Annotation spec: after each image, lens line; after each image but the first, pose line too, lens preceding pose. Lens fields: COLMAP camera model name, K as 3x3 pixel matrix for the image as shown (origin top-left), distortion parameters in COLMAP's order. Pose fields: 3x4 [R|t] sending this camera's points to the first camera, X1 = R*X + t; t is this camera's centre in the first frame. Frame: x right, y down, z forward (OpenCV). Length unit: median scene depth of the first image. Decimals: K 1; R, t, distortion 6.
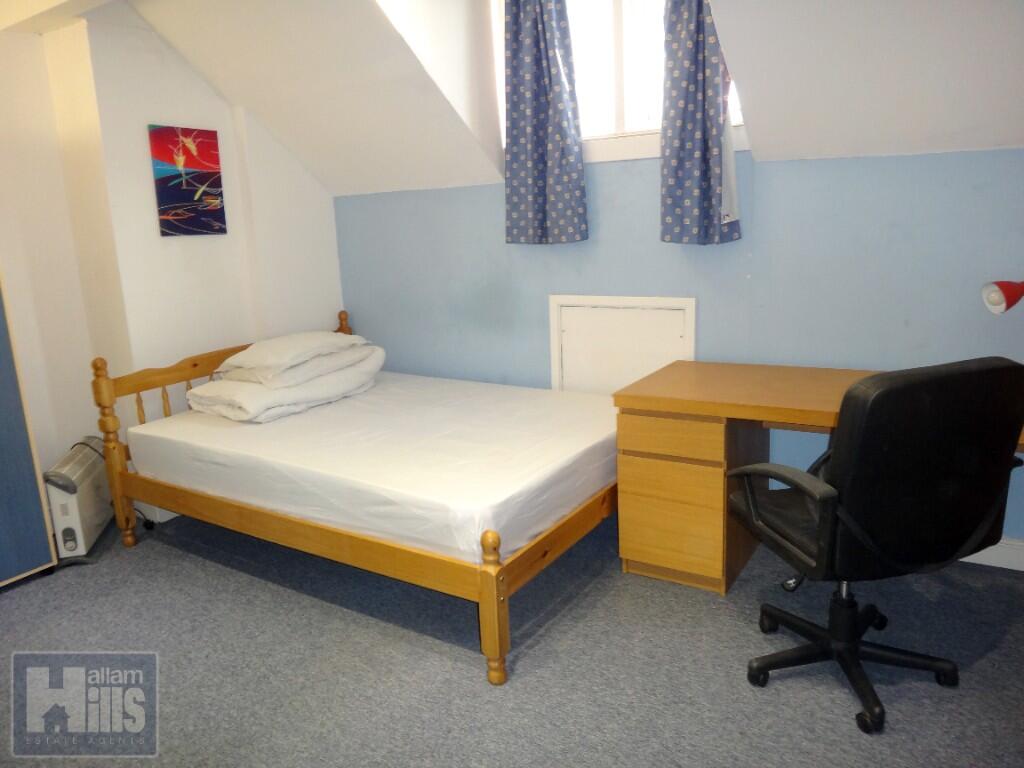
lens RADIAL K [[731.4, 0, 512.0], [0, 731.4, 384.0], [0, 0, 1]] dist [-0.041308, 0.001042]
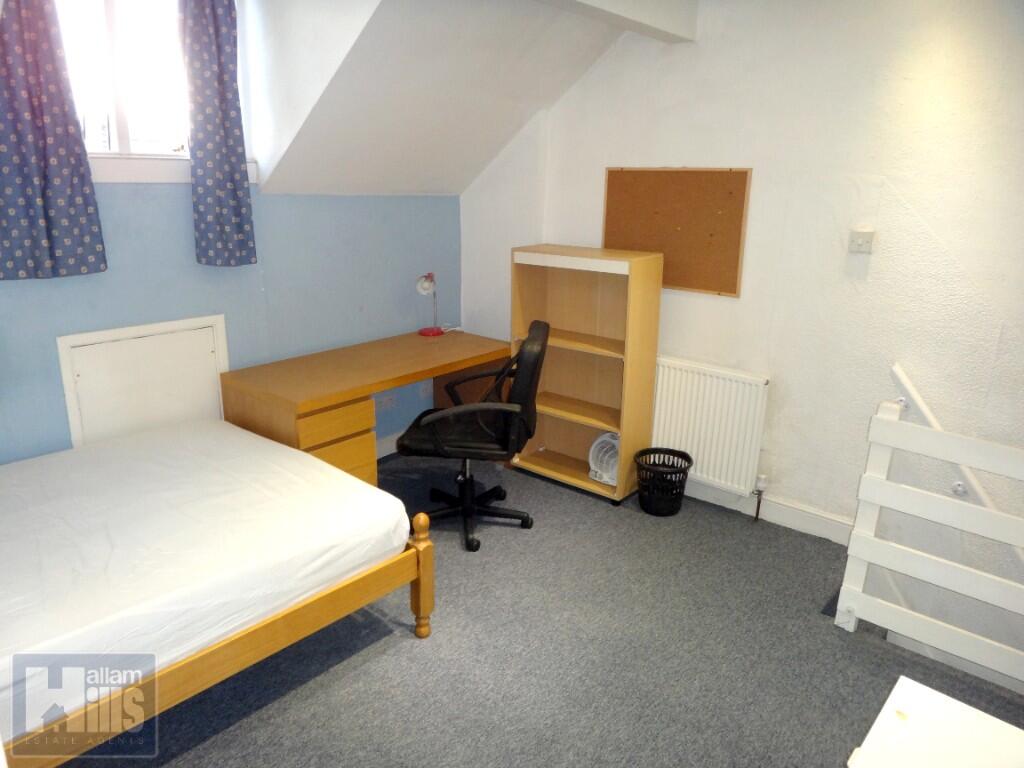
lens RADIAL K [[731.4, 0, 512.0], [0, 731.4, 384.0], [0, 0, 1]] dist [-0.041308, 0.001042]
pose [[0.146858, -0.222583, 0.963789, -0.748743], [0.195352, 0.961689, 0.192331, -0.140540], [-0.969675, 0.160033, 0.184714, 0.392268]]
